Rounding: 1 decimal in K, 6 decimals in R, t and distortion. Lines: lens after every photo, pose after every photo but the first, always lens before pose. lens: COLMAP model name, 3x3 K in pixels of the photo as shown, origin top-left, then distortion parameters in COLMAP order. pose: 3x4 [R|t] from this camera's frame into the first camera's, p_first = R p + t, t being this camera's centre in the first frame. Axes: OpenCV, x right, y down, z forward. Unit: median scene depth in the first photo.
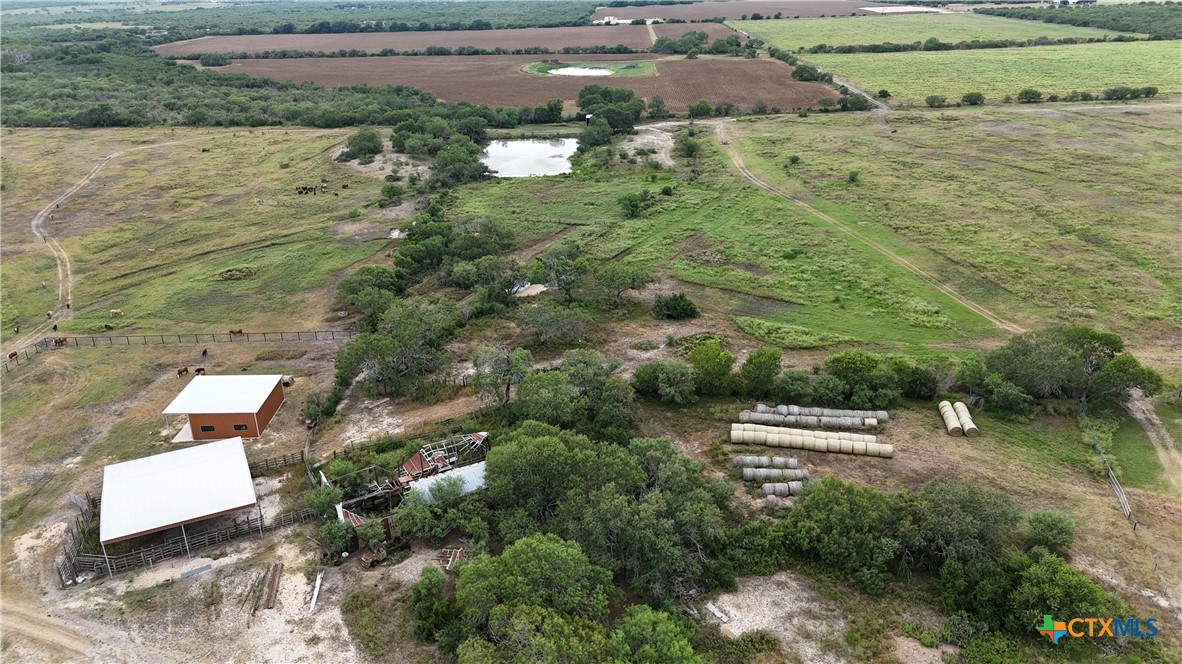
lens RADIAL K [[868.1, 0, 595.1], [0, 868.1, 333.7], [0, 0, 1]] dist [0.069382, -0.058134]
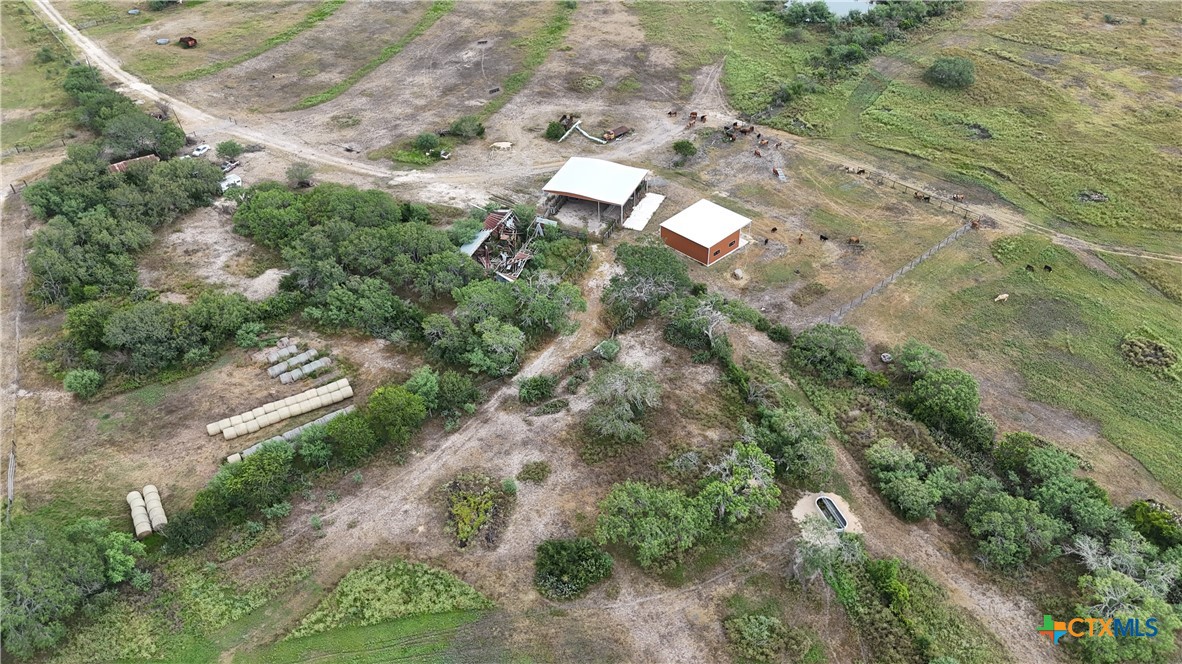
lens RADIAL K [[868.1, 0, 595.1], [0, 868.1, 333.7], [0, 0, 1]] dist [0.069382, -0.058134]
pose [[-0.744326, 0.438938, -0.503301, 0.128330], [-0.221339, 0.548905, 0.806047, -0.253378], [0.630069, 0.711362, -0.311410, 0.419302]]
